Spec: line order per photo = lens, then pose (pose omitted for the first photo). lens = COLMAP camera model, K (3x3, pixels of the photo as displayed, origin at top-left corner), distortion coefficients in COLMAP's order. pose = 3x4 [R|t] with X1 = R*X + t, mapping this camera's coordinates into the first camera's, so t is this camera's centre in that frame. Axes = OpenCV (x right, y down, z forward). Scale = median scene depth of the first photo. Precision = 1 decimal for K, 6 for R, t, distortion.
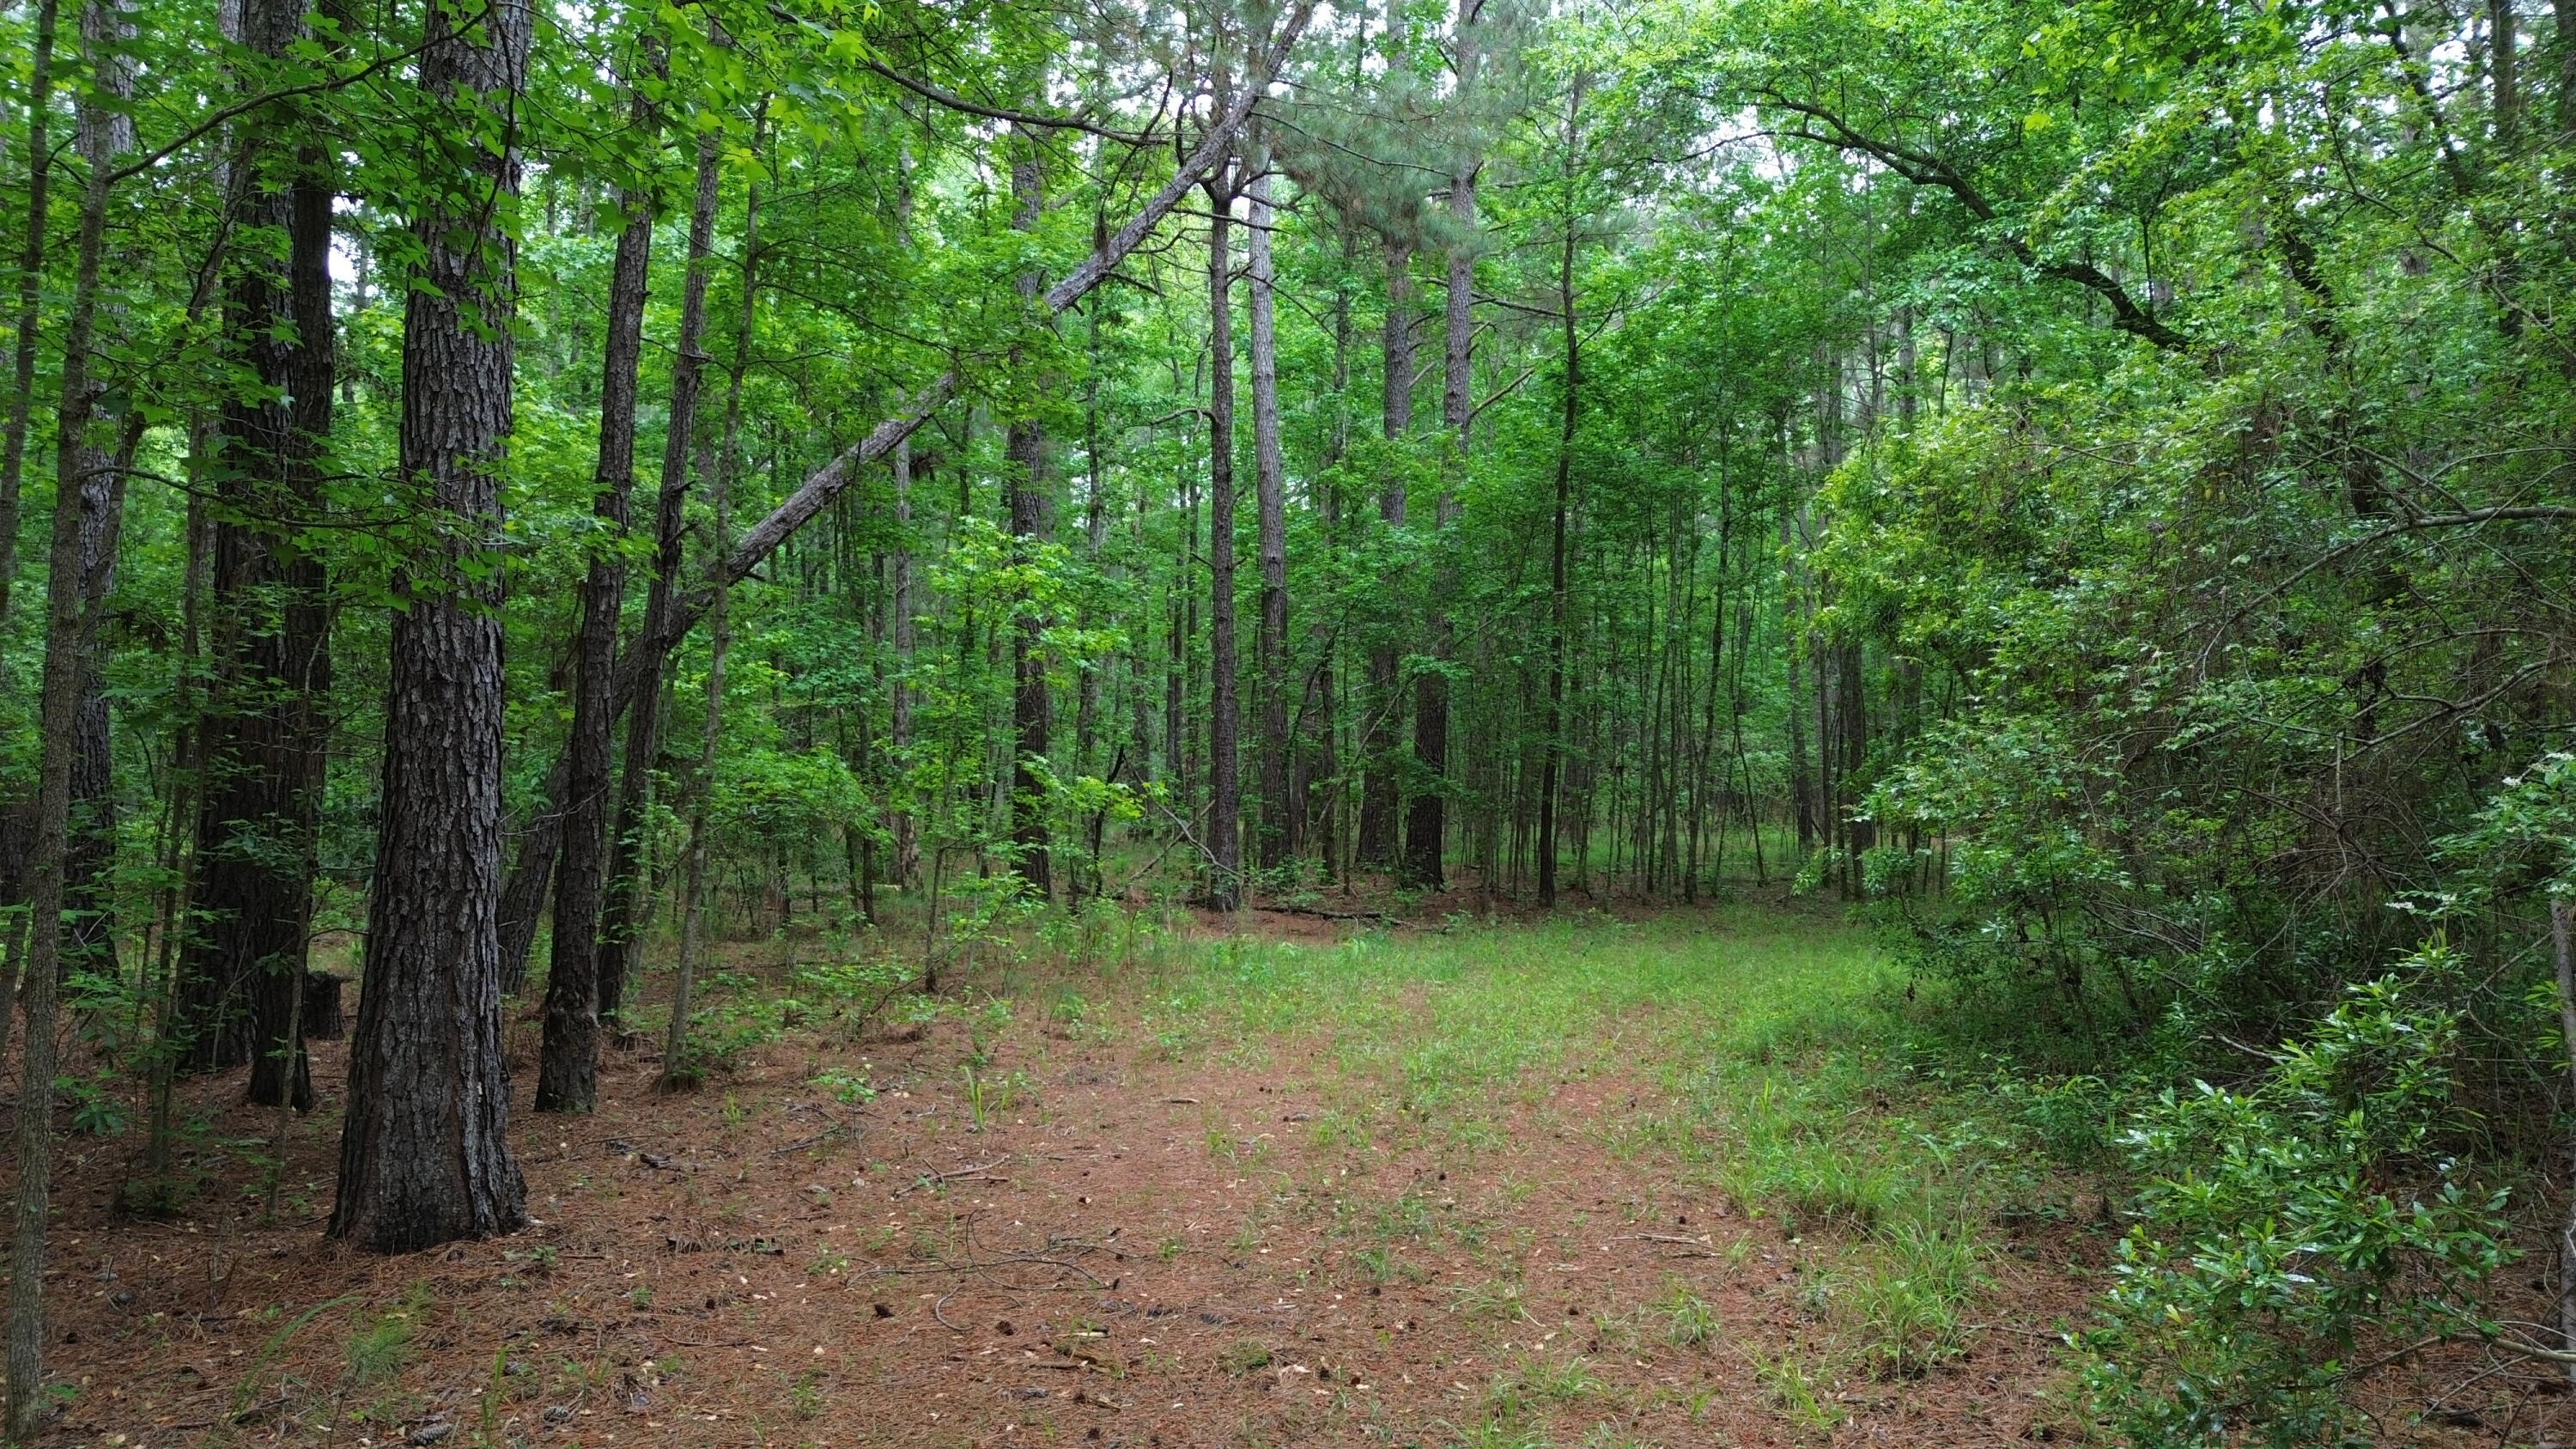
lens RADIAL K [[1885.9, 0, 1288.0], [0, 1885.9, 724.5], [0, 0, 1]] dist [0.066946, 0.000043]
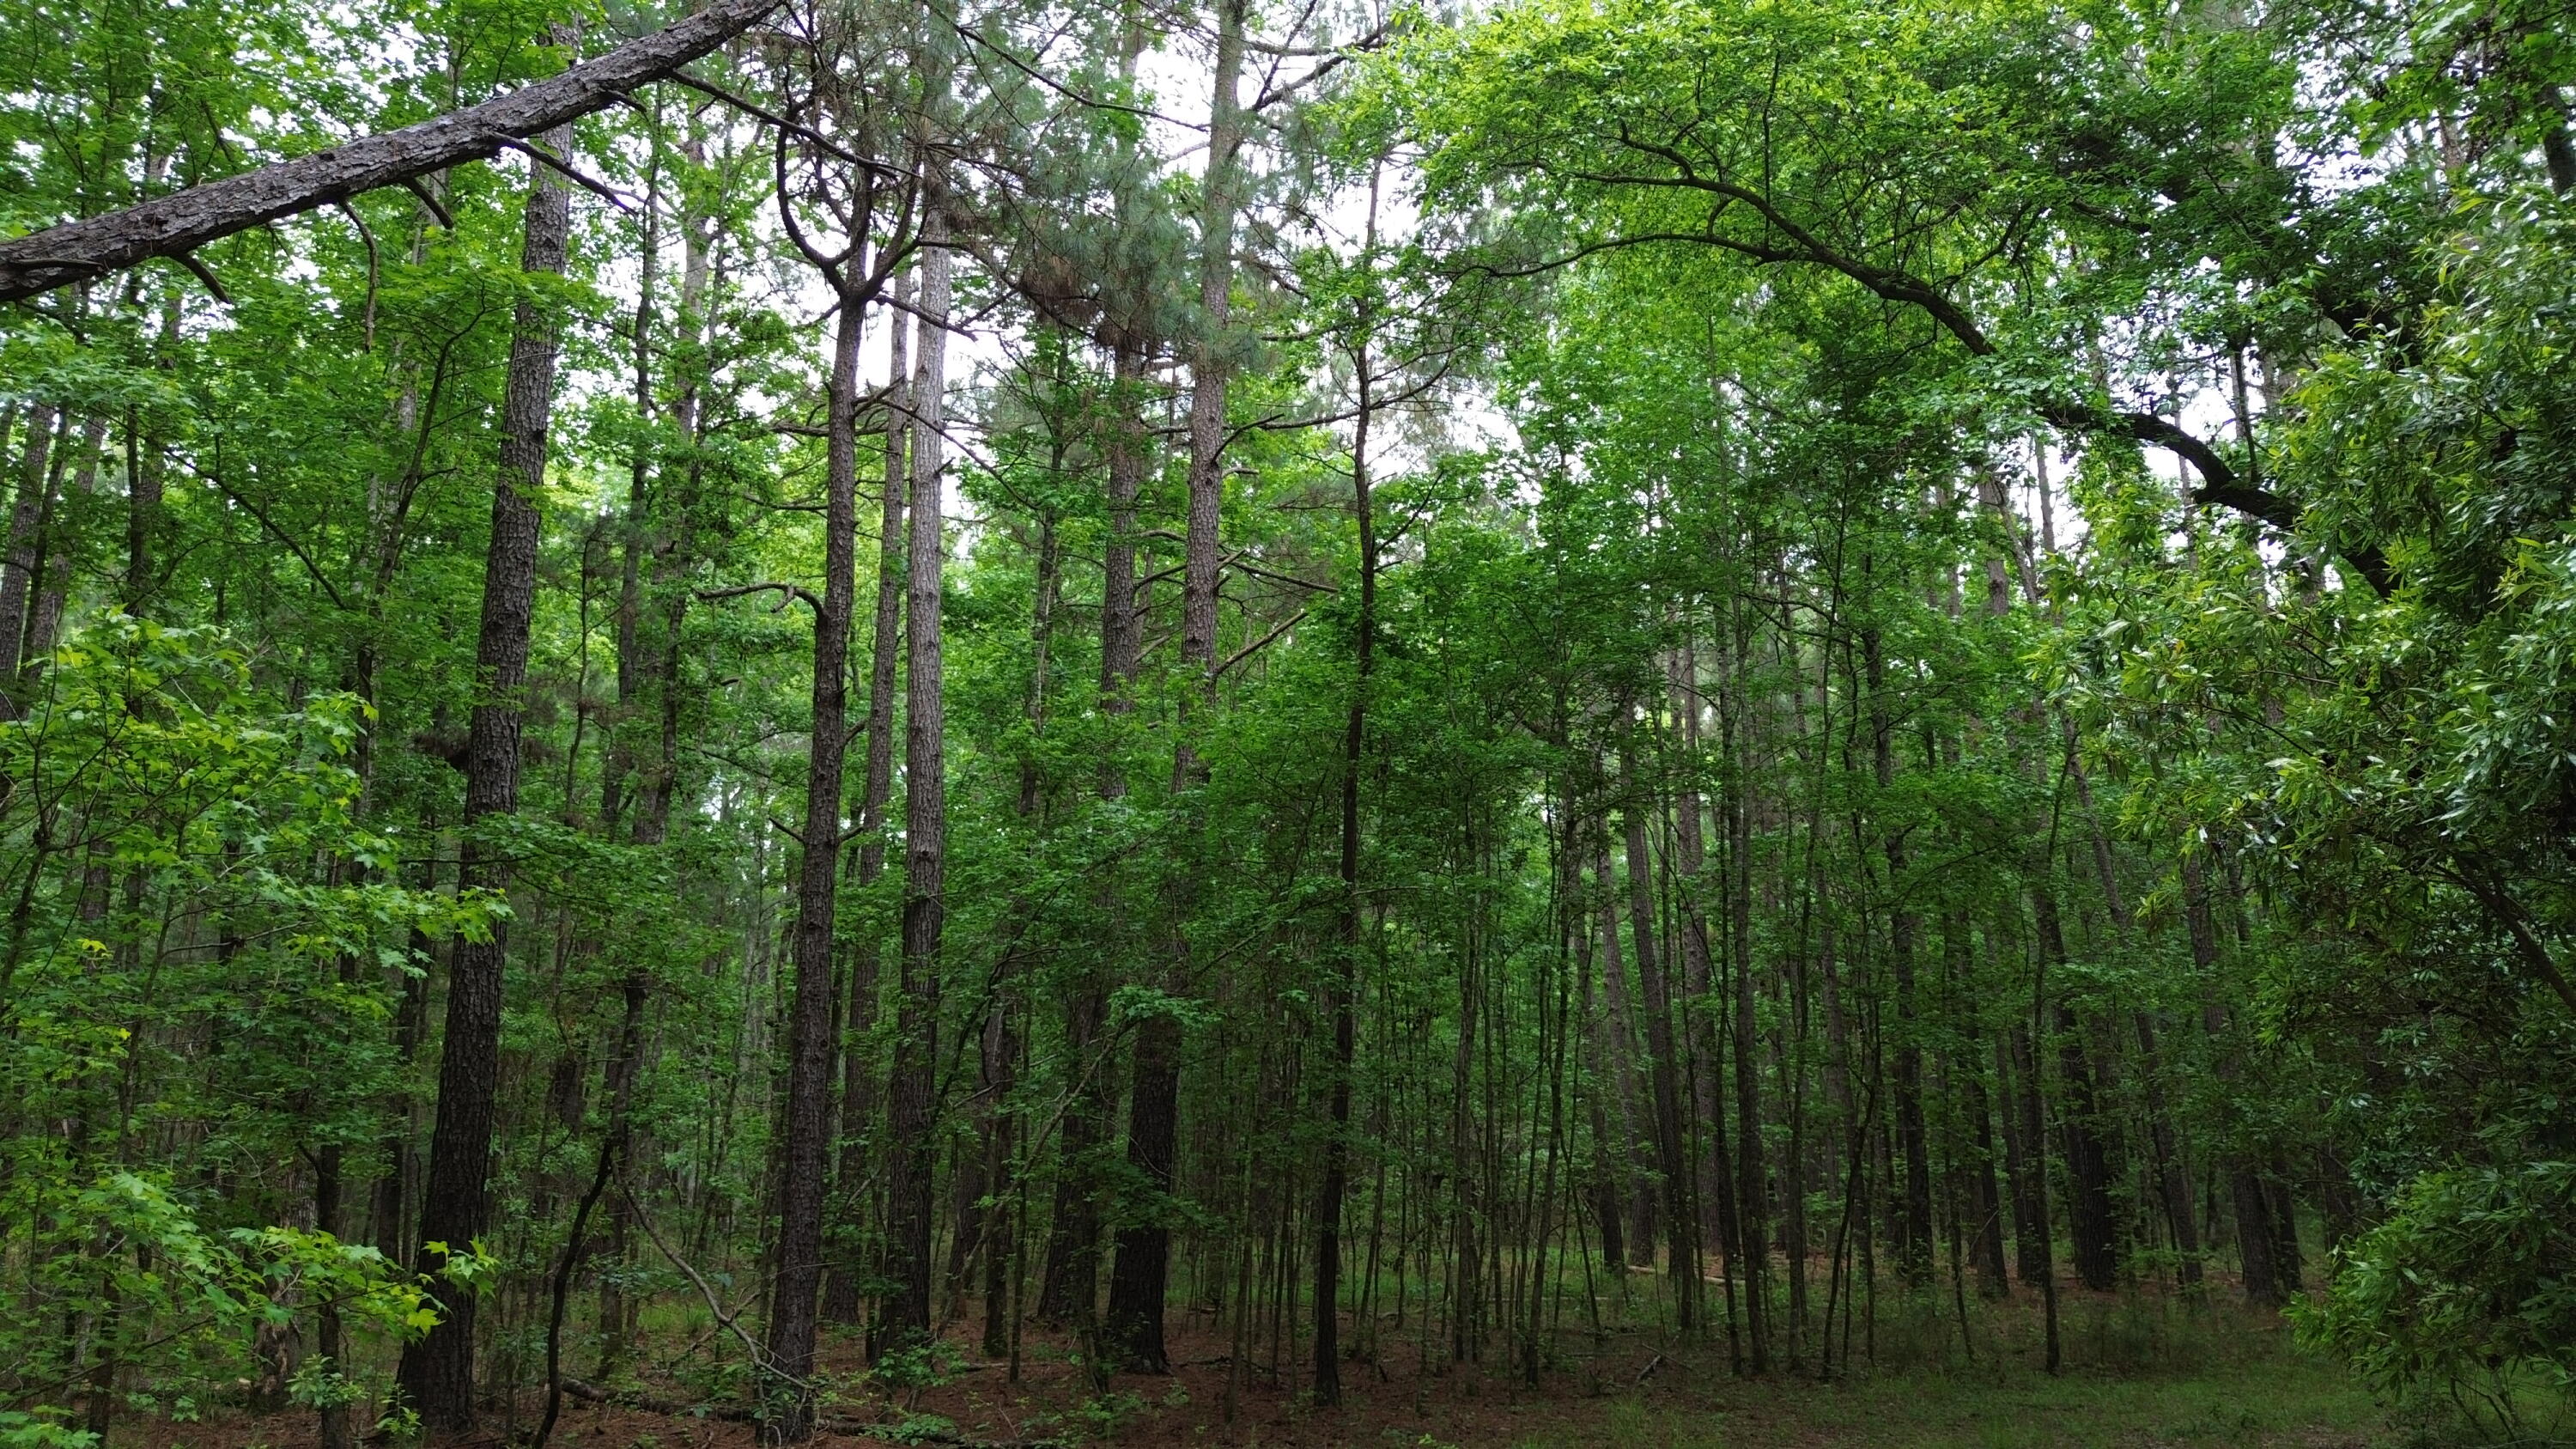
lens RADIAL K [[1885.9, 0, 1288.0], [0, 1885.9, 724.5], [0, 0, 1]] dist [0.066946, 0.000043]
pose [[0.989295, 0.035098, 0.141647, 0.024908], [-0.005111, 0.978385, -0.206730, 0.005726], [-0.145841, 0.203793, 0.968090, 0.343344]]
